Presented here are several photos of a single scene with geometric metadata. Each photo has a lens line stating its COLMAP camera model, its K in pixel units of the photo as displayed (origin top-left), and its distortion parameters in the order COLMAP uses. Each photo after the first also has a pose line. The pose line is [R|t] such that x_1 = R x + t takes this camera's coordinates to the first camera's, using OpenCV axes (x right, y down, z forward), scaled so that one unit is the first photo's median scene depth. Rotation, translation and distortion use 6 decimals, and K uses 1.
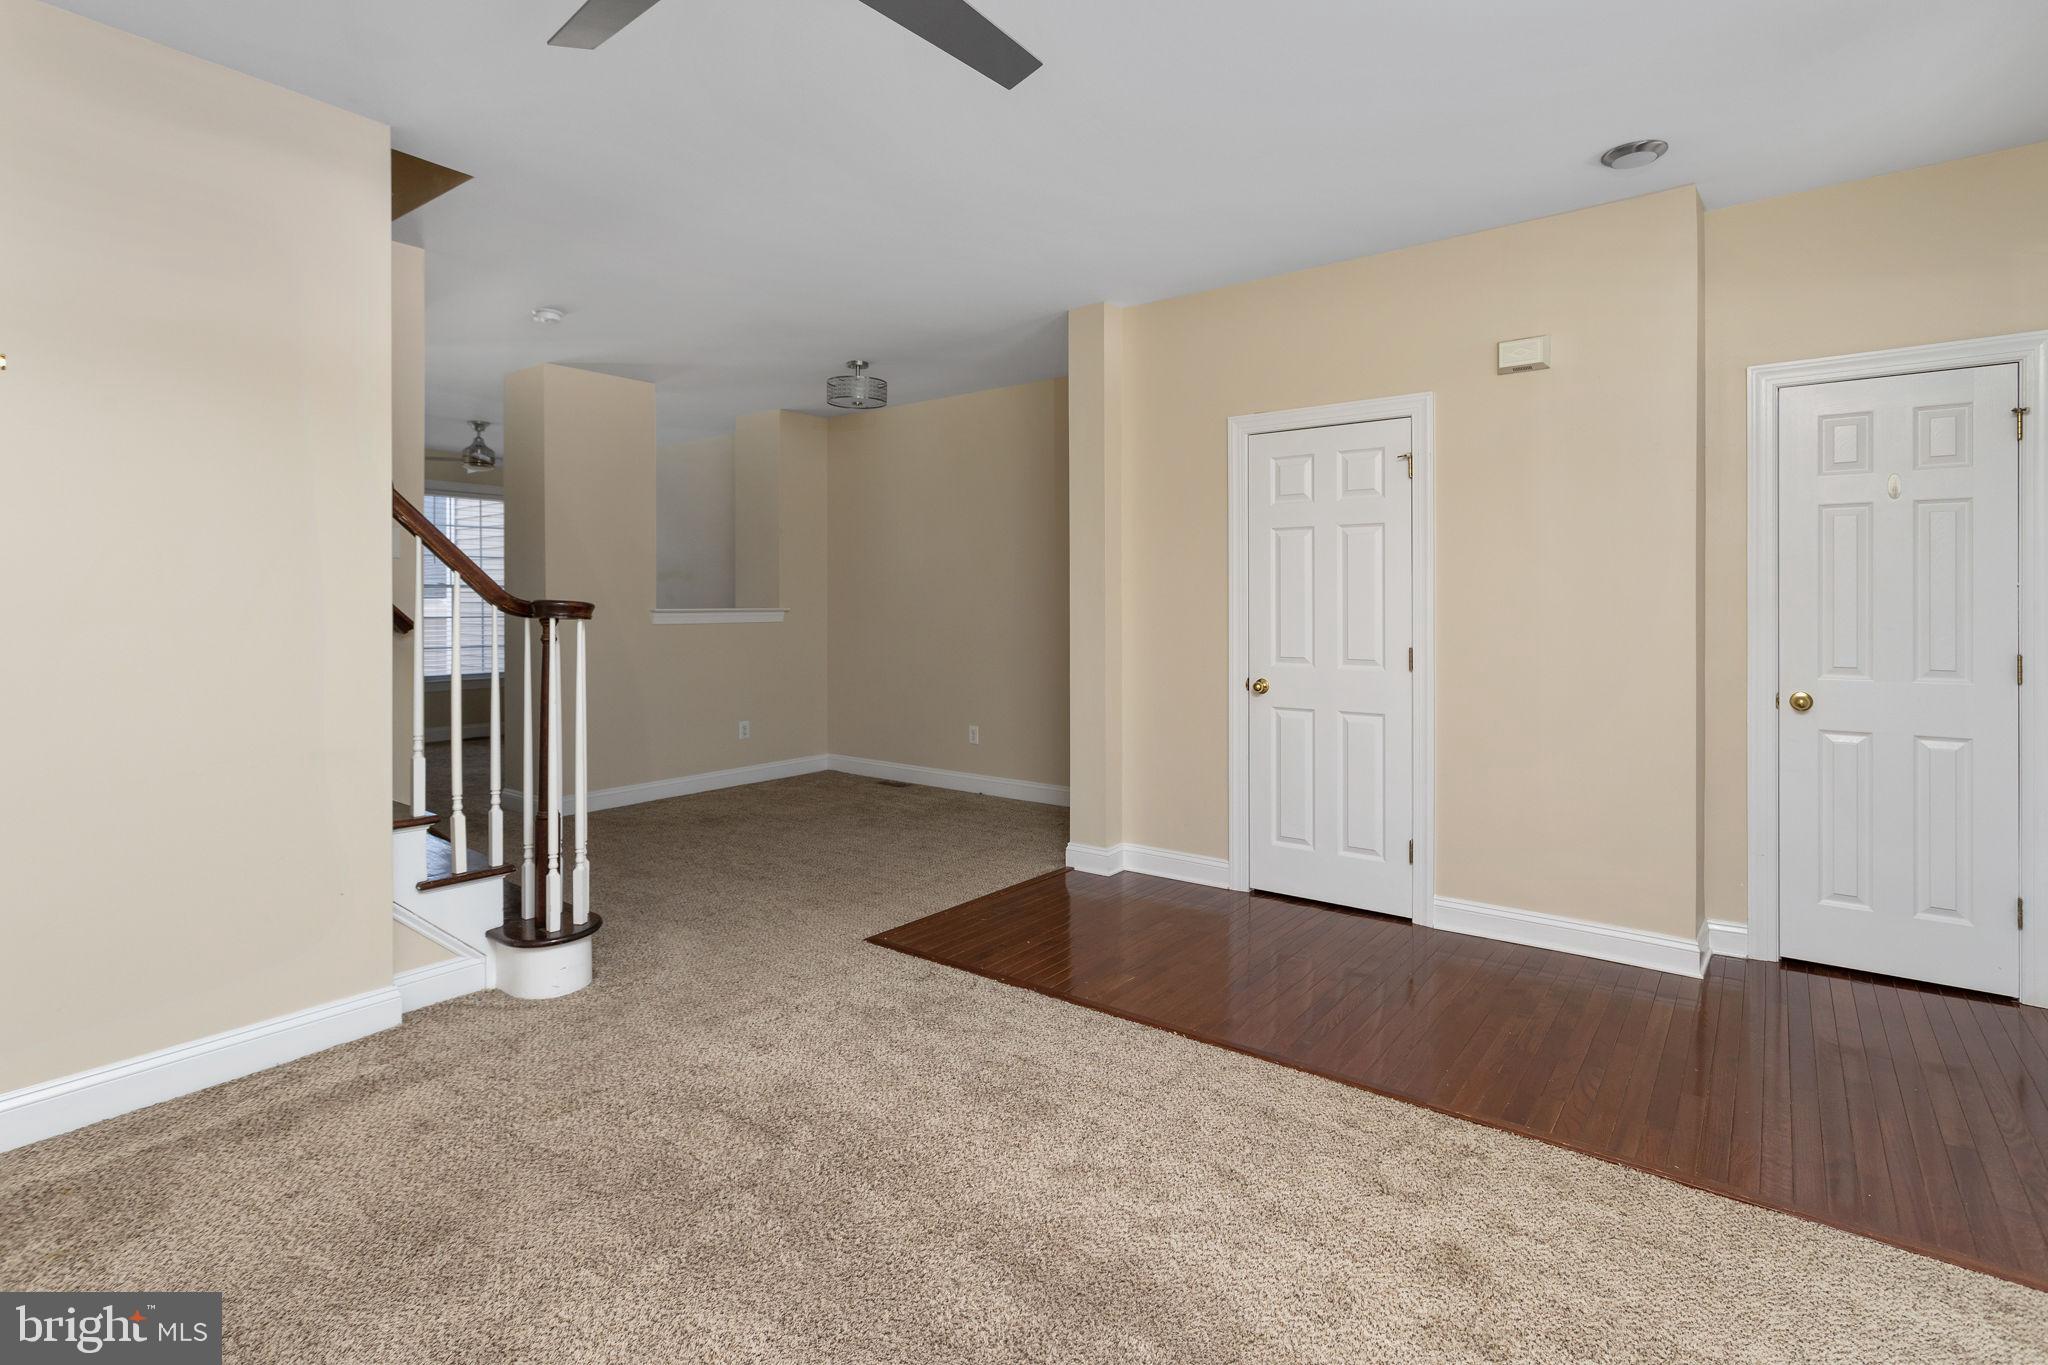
lens RADIAL K [[987.7, 0, 1030.6], [0, 987.7, 625.1], [0, 0, 1]] dist [0.002577, 0.000099]
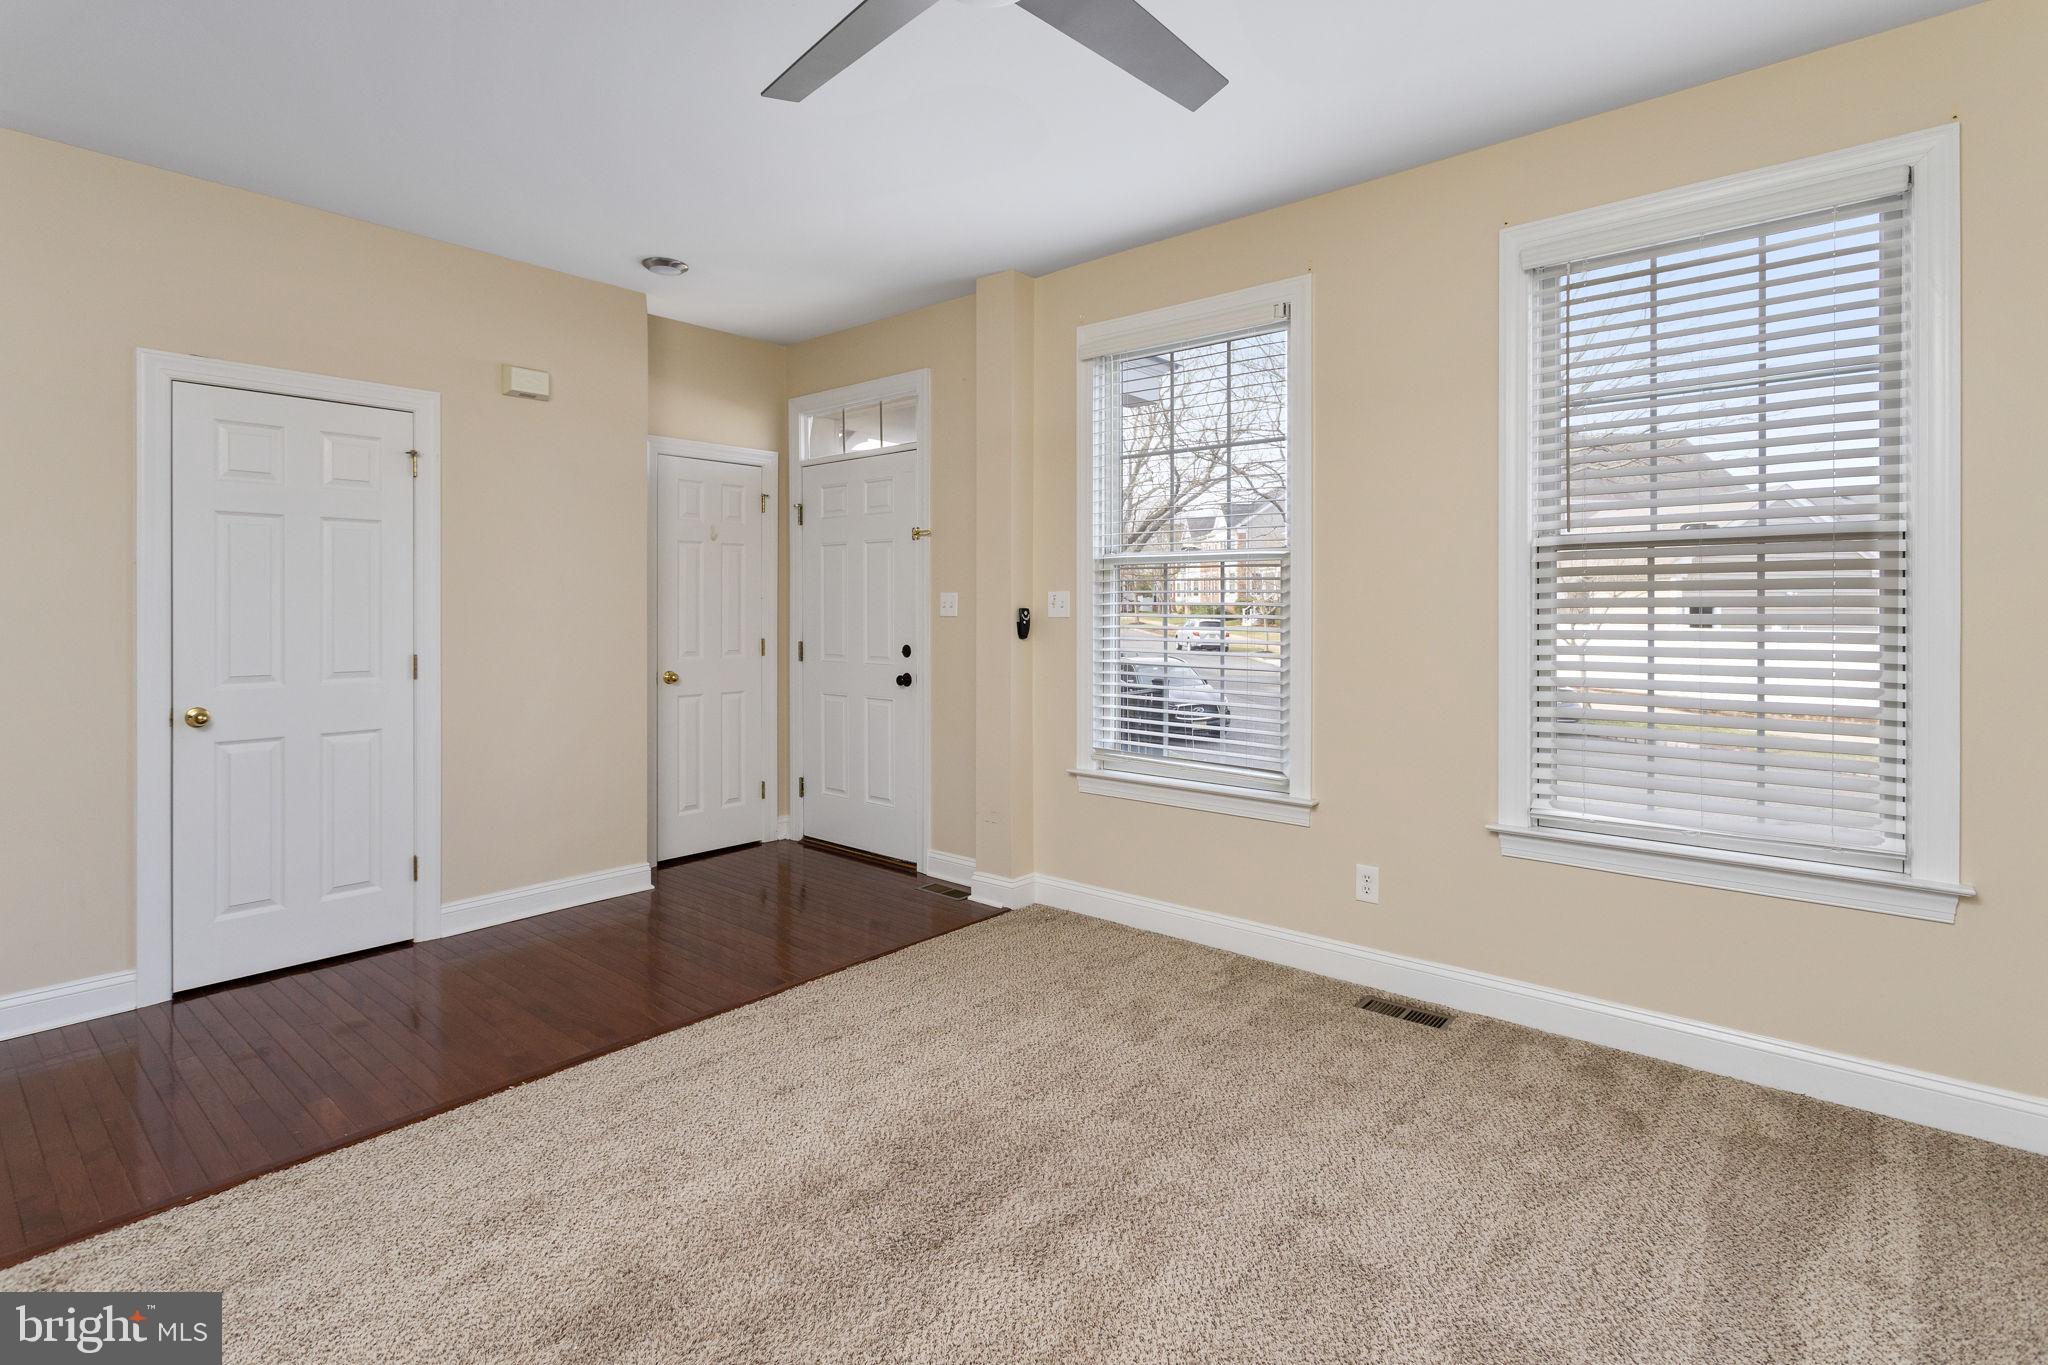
lens RADIAL K [[975.1, 0, 1020.4], [0, 975.1, 606.3], [0, 0, 1]] dist [0.001552, 0.000432]
pose [[0.060372, 0.007610, 0.998147, -0.524017], [0.027984, 0.999565, -0.009313, 0.002988], [-0.997784, 0.028495, 0.060133, 0.360014]]
